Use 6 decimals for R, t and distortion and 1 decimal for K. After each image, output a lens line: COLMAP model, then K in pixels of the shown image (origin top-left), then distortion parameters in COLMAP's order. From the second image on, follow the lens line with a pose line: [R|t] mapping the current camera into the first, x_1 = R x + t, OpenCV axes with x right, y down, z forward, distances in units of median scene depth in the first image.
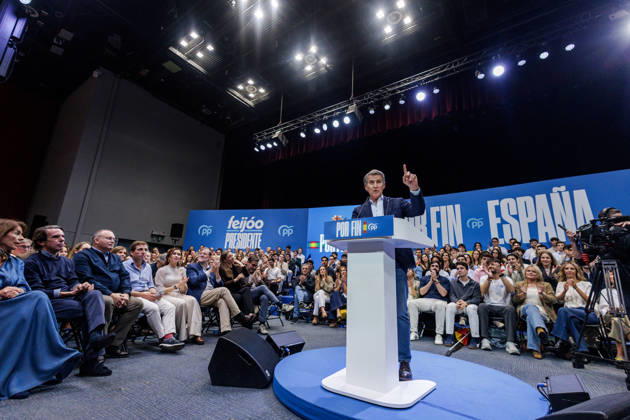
lens RADIAL K [[283.7, 0, 316.7], [0, 283.7, 209.7], [0, 0, 1]] dist [0.011338, -0.004328]
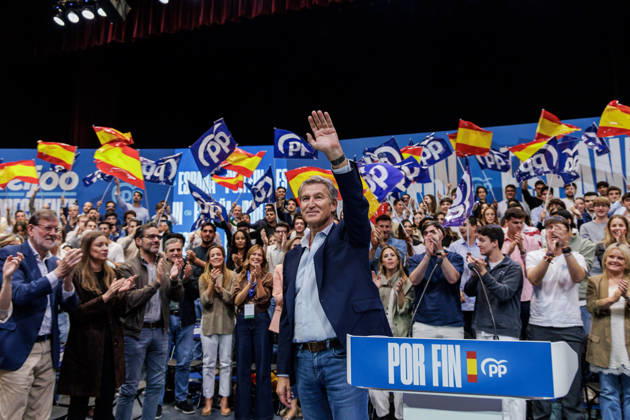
lens RADIAL K [[516.3, 0, 313.5], [0, 516.3, 197.5], [0, 0, 1]] dist [-0.045764, 0.003527]
pose [[0.964855, -0.005387, 0.262729, -0.089869], [-0.026276, 0.992802, 0.116852, -0.098901], [-0.261467, -0.119648, 0.957768, 0.169044]]
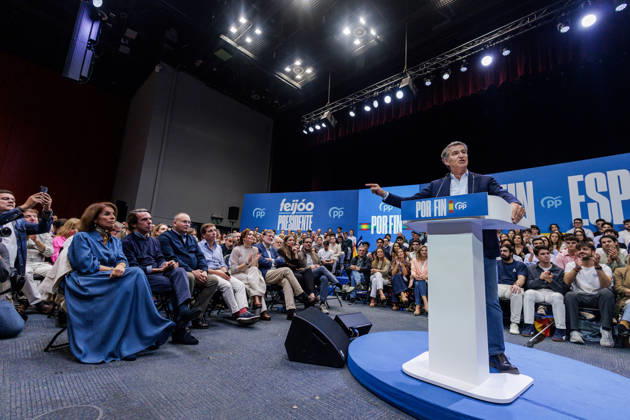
lens RADIAL K [[283.7, 0, 316.7], [0, 283.7, 209.7], [0, 0, 1]] dist [0.011338, -0.004328]
pose [[0.986868, -0.010428, -0.161191, -0.043518], [0.020532, 0.997918, 0.061146, 0.003080], [0.160218, -0.063652, 0.985027, 0.014578]]
